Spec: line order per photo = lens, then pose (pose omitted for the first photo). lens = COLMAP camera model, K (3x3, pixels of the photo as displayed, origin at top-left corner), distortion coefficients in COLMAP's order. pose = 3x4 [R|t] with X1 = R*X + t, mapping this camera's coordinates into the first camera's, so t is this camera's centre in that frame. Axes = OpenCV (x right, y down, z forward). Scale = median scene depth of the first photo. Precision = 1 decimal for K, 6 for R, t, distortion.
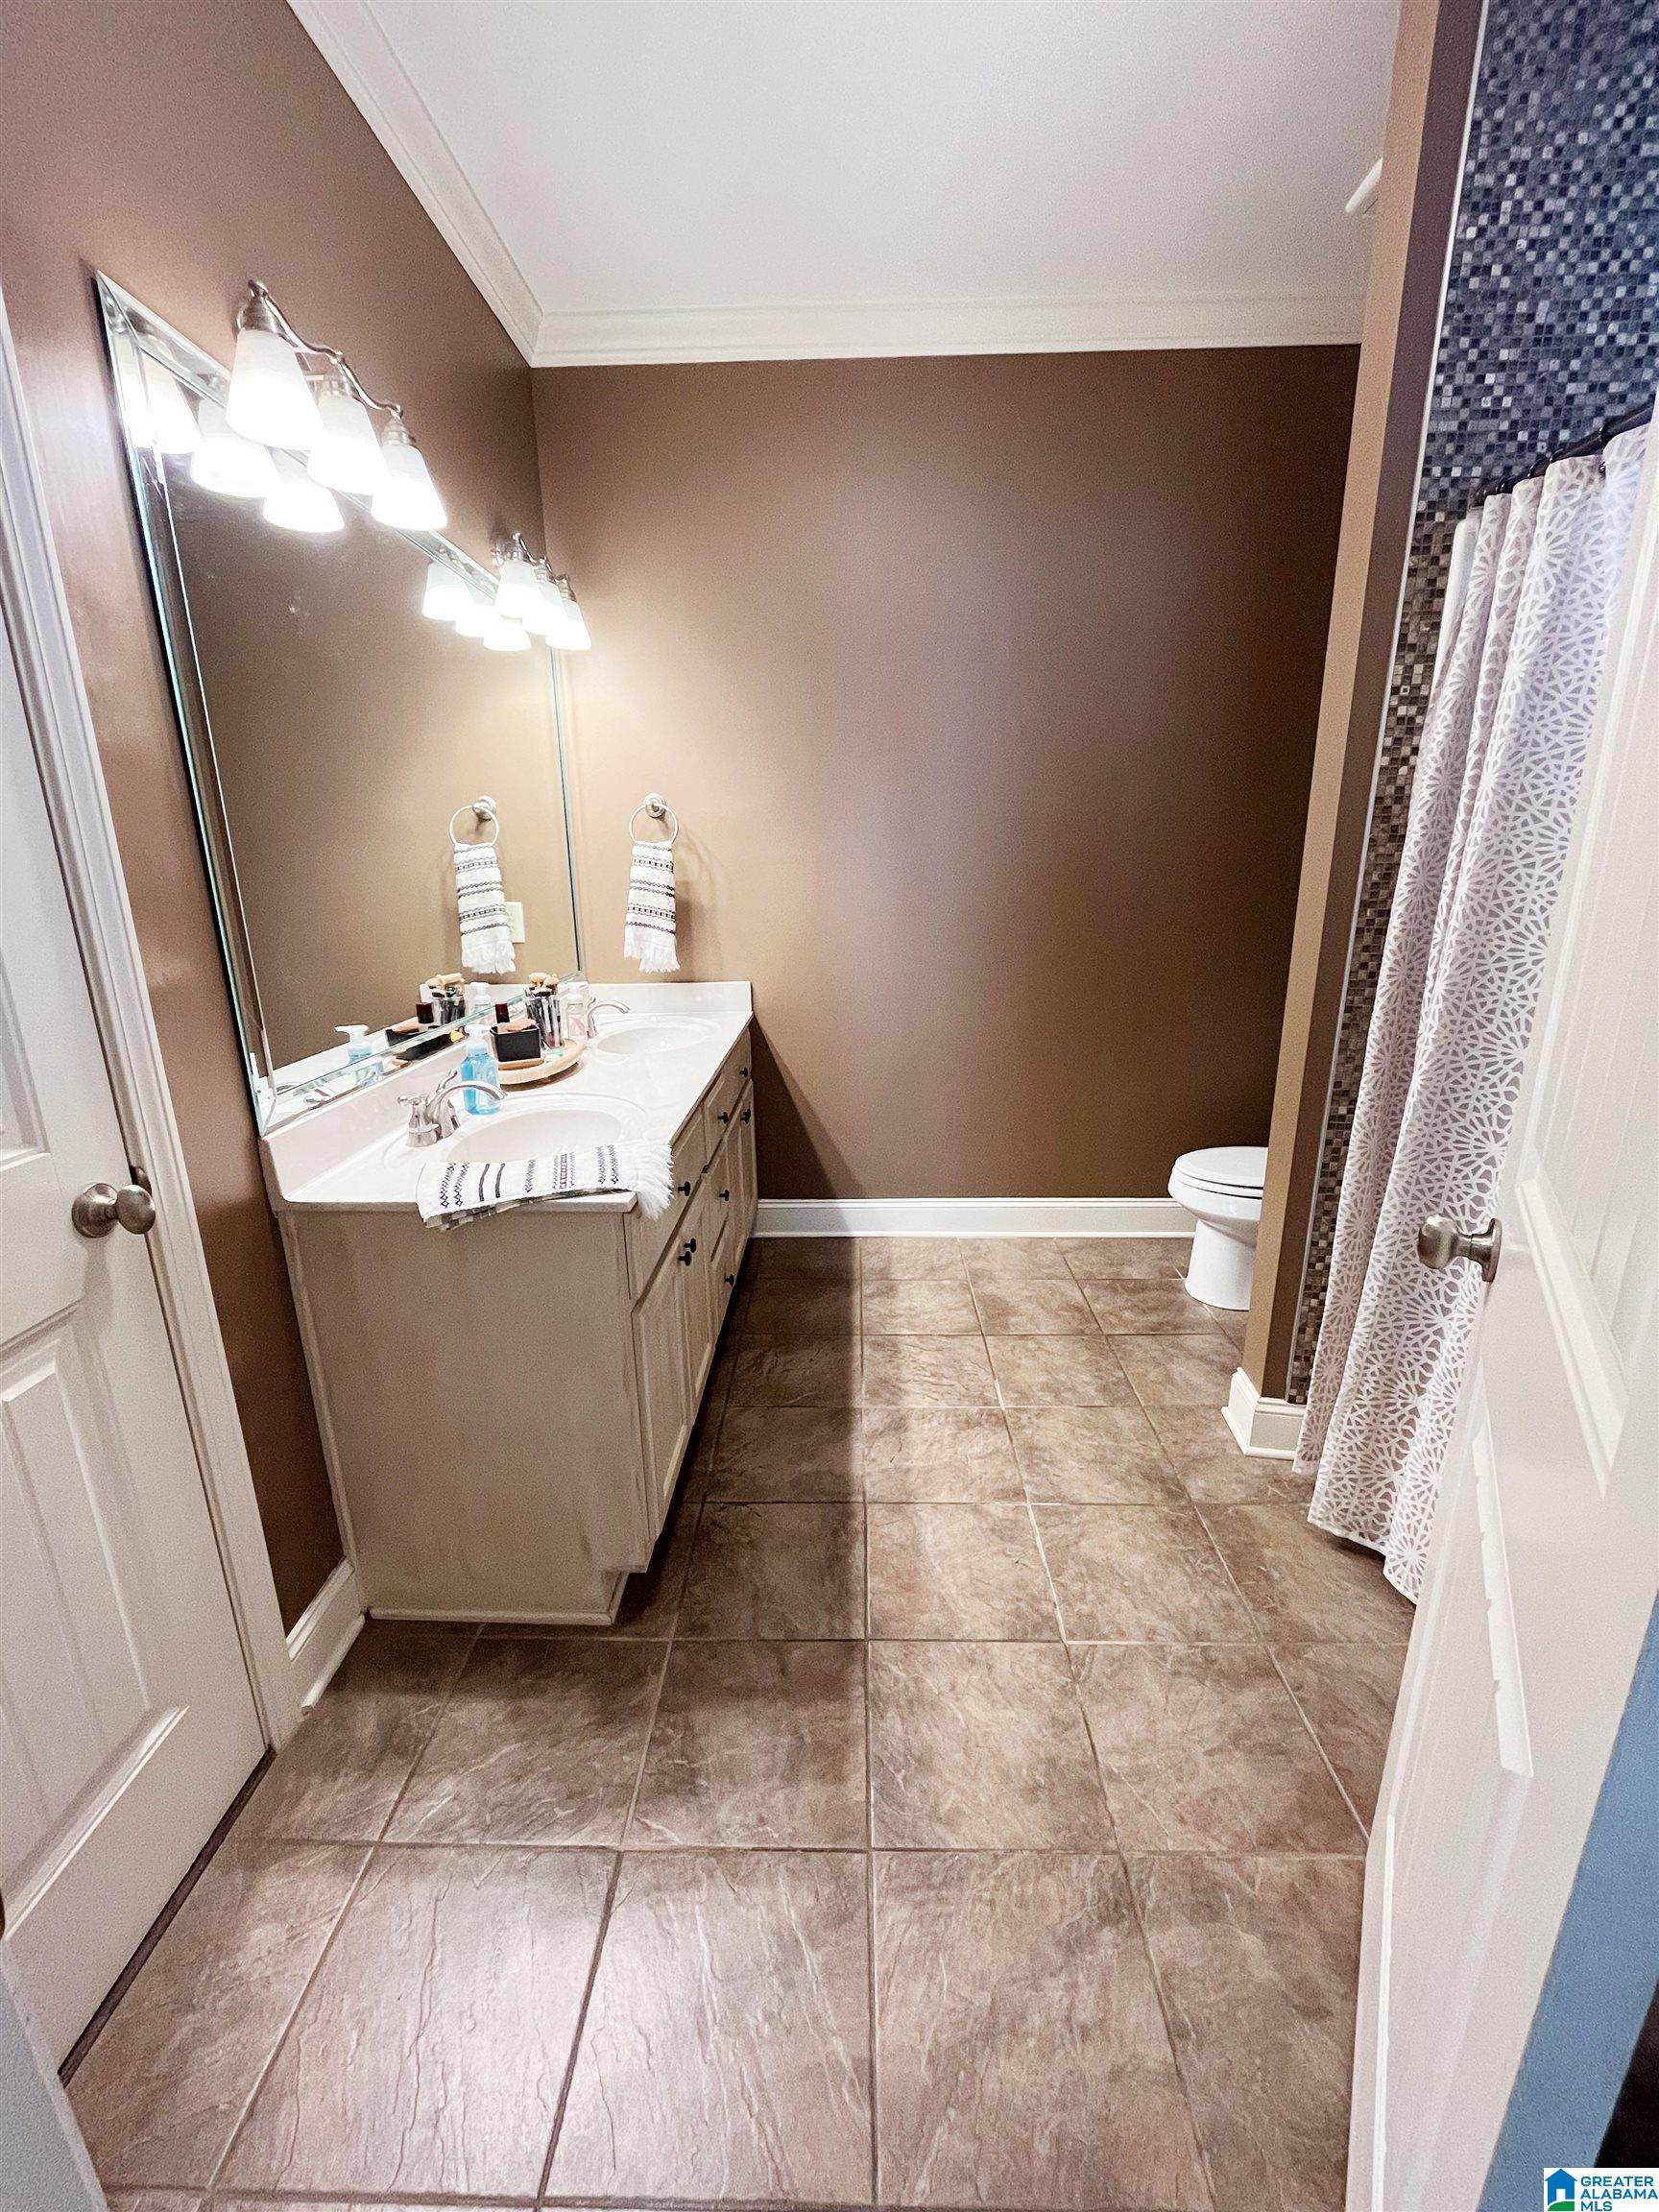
lens RADIAL K [[891.3, 0, 829.5], [0, 891.3, 1106.0], [0, 0, 1]] dist [-0.002249, -0.000676]
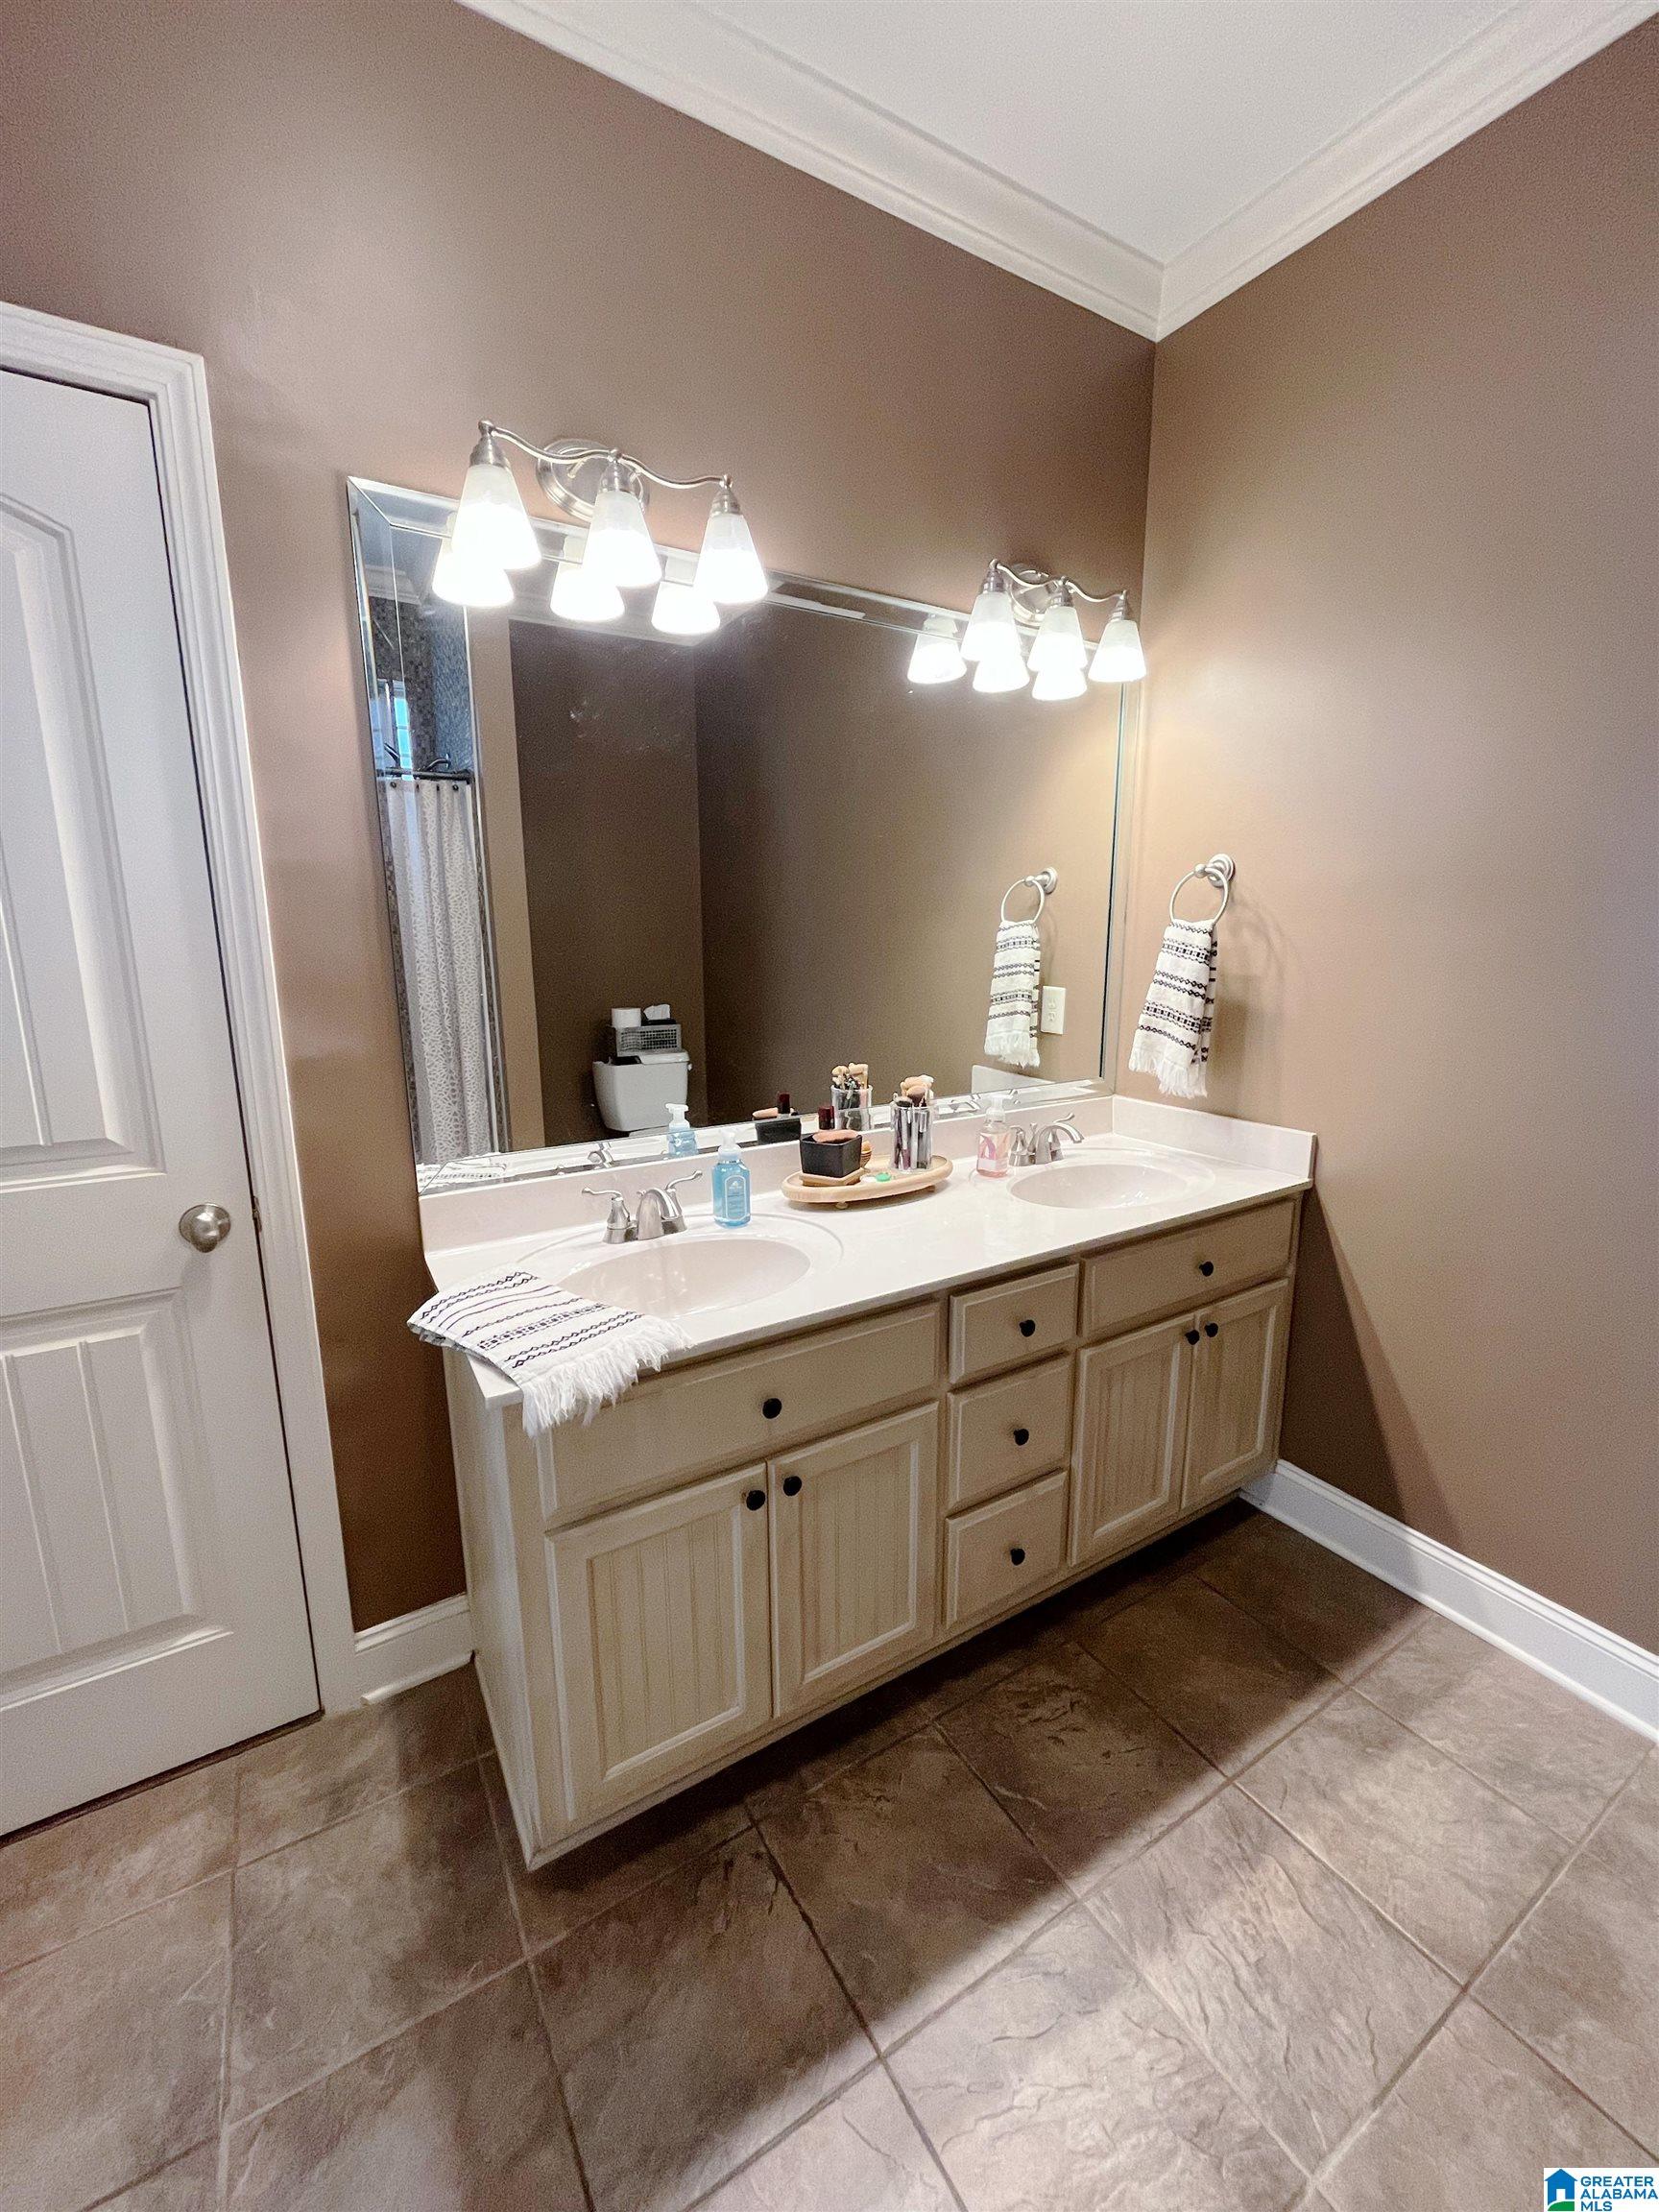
lens RADIAL K [[891.3, 0, 829.5], [0, 891.3, 1106.0], [0, 0, 1]] dist [-0.002249, -0.000676]
pose [[0.546121, 0.178868, -0.818387, 0.284350], [-0.228246, 0.971748, 0.060075, -0.137176], [0.806012, 0.153985, 0.571518, 0.402935]]
